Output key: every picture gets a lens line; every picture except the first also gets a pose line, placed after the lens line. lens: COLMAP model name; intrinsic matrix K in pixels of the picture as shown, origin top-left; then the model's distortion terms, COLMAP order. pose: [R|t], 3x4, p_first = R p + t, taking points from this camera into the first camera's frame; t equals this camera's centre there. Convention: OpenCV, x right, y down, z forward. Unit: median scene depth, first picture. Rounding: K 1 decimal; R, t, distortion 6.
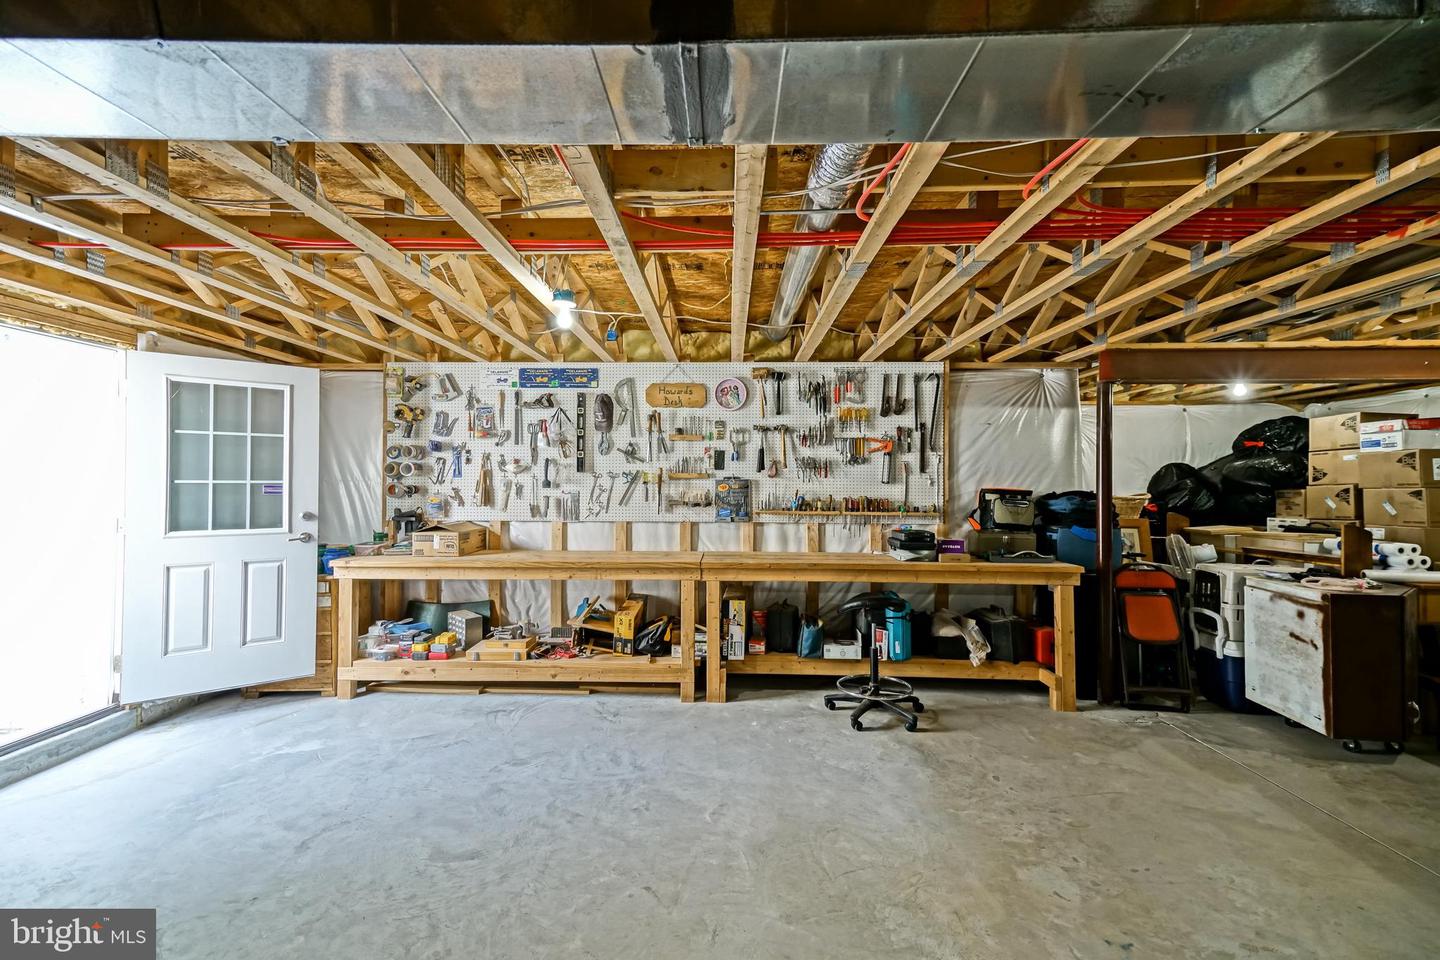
lens RADIAL K [[644.5, 0, 716.9], [0, 644.5, 480.4], [0, 0, 1]] dist [0.023419, 0.000260]
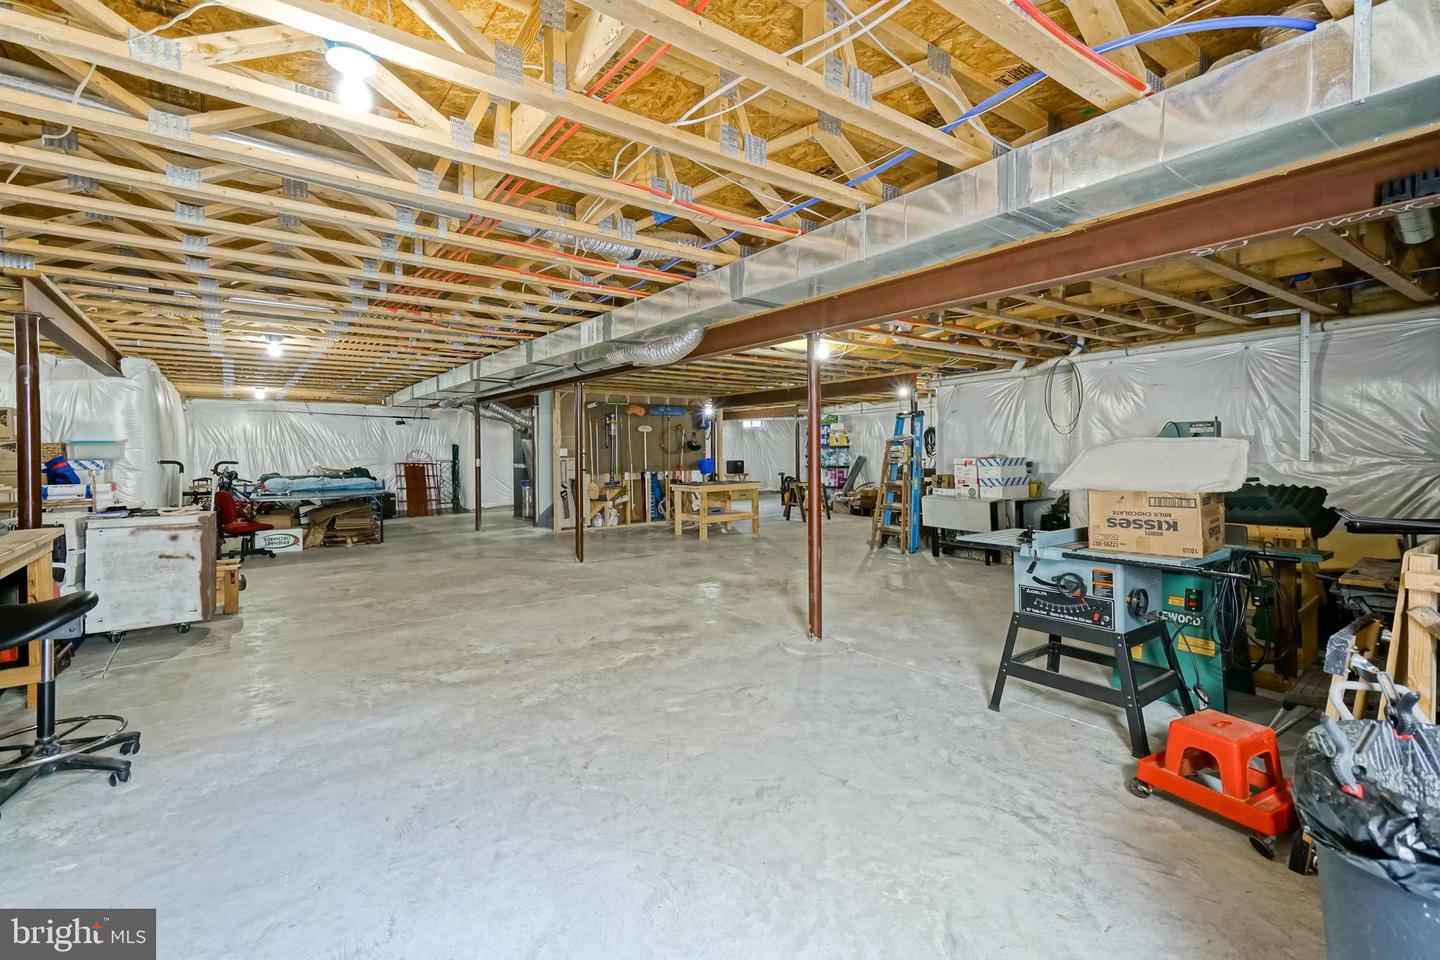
lens RADIAL K [[644.5, 0, 674.0], [0, 644.5, 446.5], [0, 0, 1]] dist [0.023419, 0.000260]
pose [[-0.573299, 0.000575, 0.819346, -0.998952], [0.001596, 0.999999, 0.000415, 0.041126], [-0.819345, 0.001546, -0.573299, 1.326706]]
